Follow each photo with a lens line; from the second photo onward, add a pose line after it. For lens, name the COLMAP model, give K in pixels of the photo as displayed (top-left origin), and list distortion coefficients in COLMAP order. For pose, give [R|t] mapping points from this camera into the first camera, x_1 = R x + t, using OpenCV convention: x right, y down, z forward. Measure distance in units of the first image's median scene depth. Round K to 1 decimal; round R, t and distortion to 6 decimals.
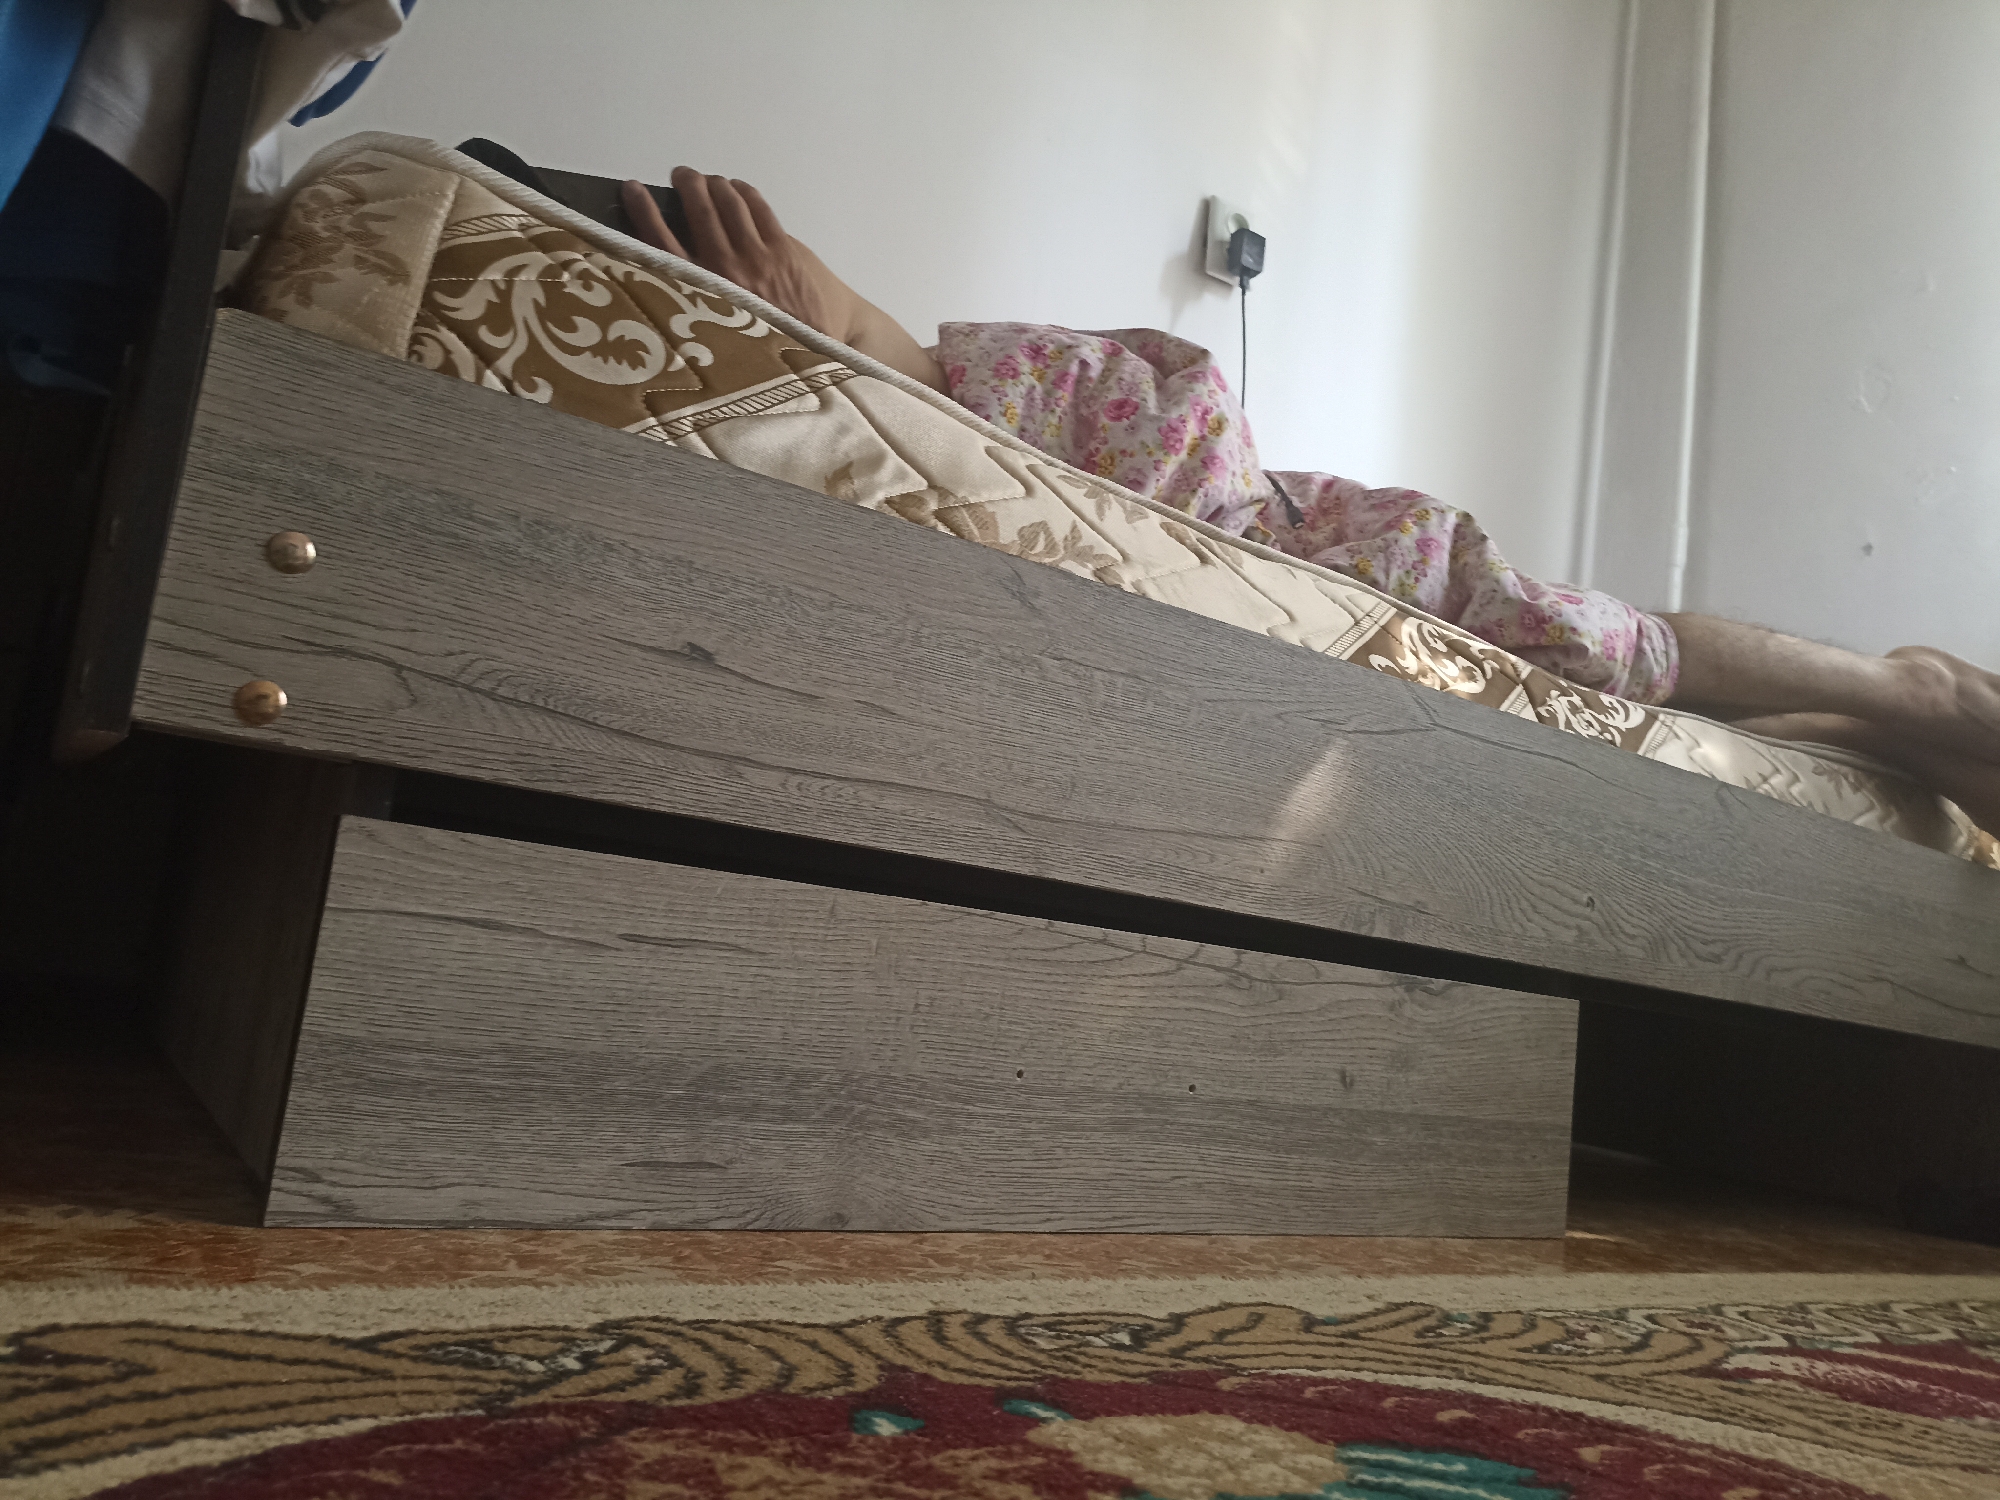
lens RADIAL K [[1459.6, 0, 1000.0], [0, 1459.6, 750.0], [0, 0, 1]] dist [-0.006020, 0.000870]
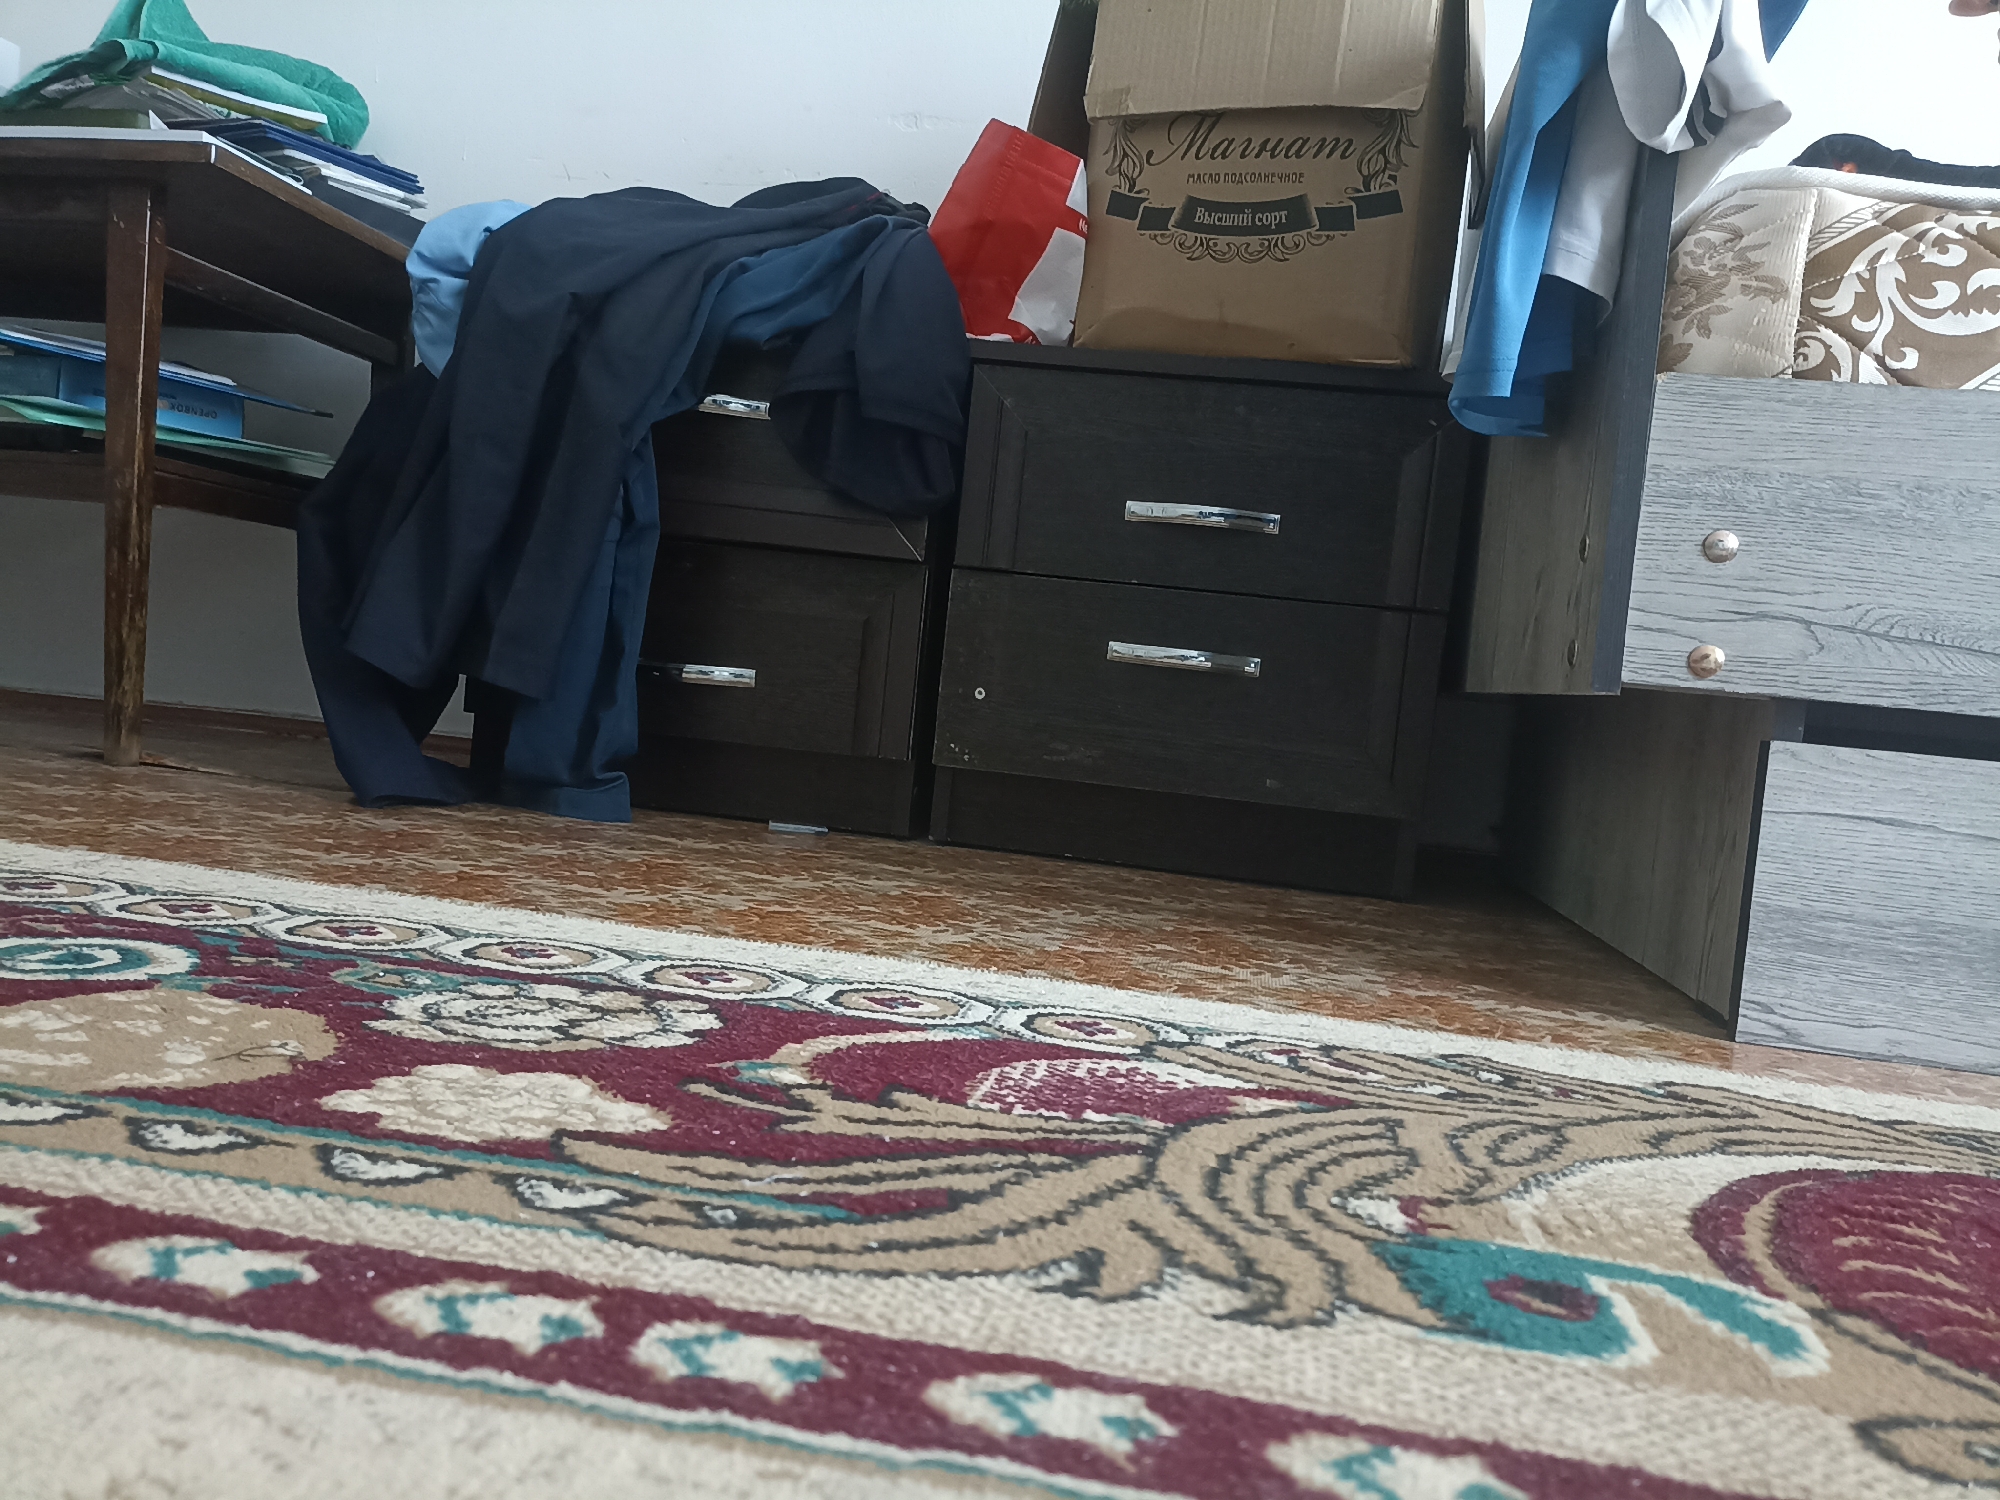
lens RADIAL K [[1459.6, 0, 1000.0], [0, 1459.6, 750.0], [0, 0, 1]] dist [-0.006020, 0.000870]
pose [[0.724243, -0.025159, -0.689086, -0.050948], [0.090798, 0.994112, 0.059136, -0.089544], [0.683541, -0.105396, 0.722263, -0.432809]]
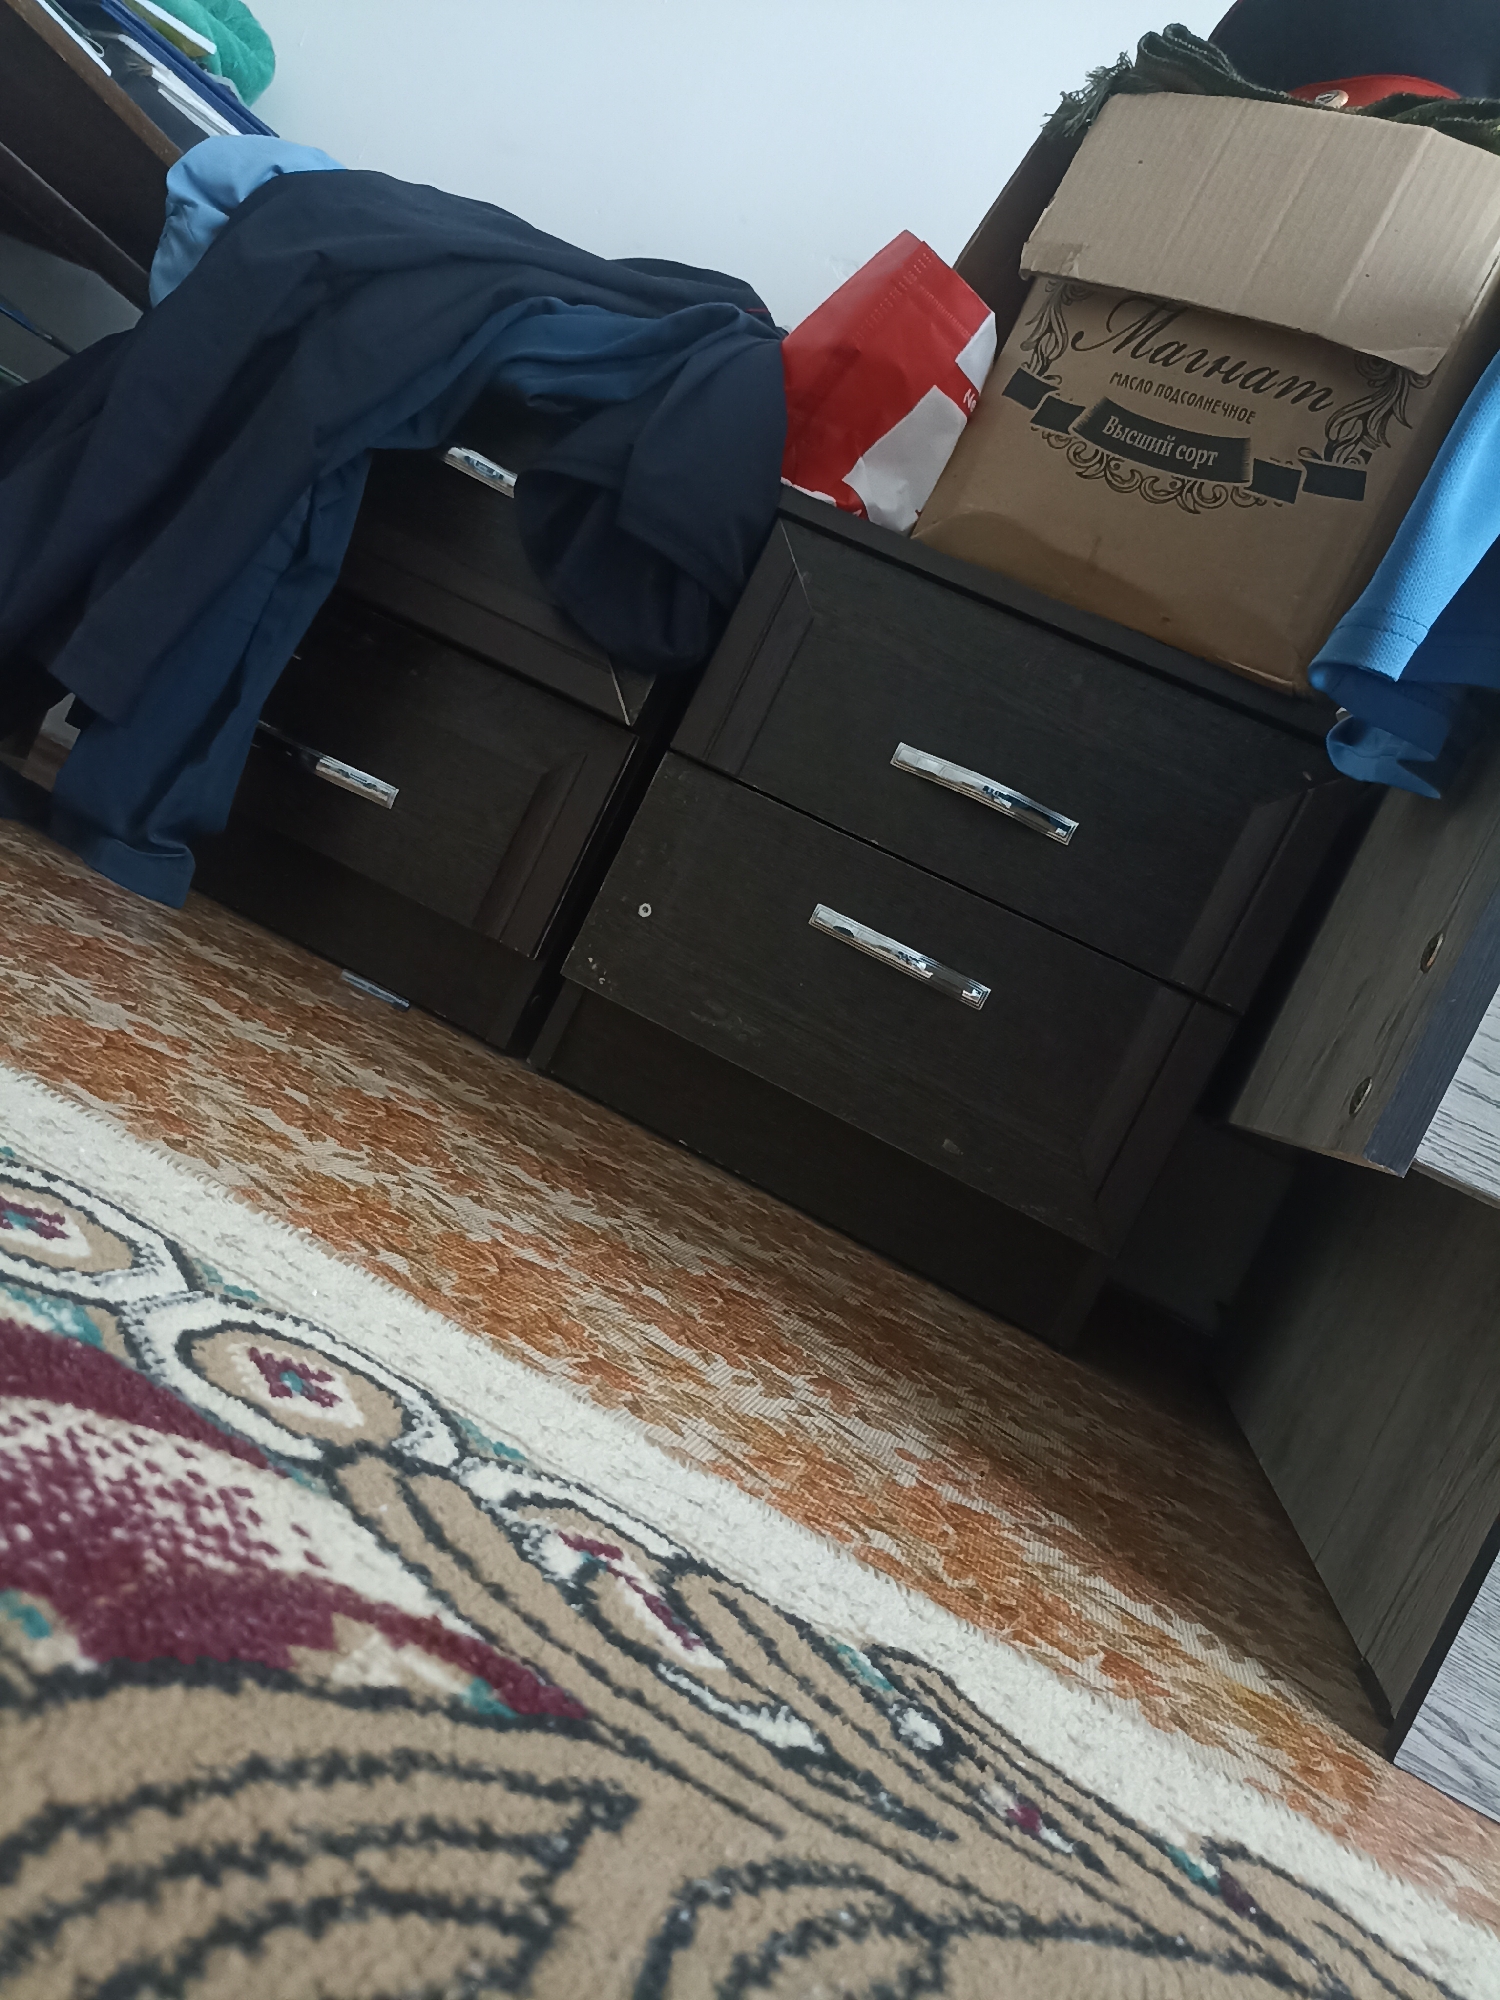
lens RADIAL K [[1459.6, 0, 750.0], [0, 1459.6, 1000.0], [0, 0, 1]] dist [-0.006020, 0.000870]
pose [[0.651186, 0.203268, -0.731190, -0.209188], [-0.257504, 0.965487, 0.039073, -0.044141], [0.713897, 0.162840, 0.681054, 0.064108]]
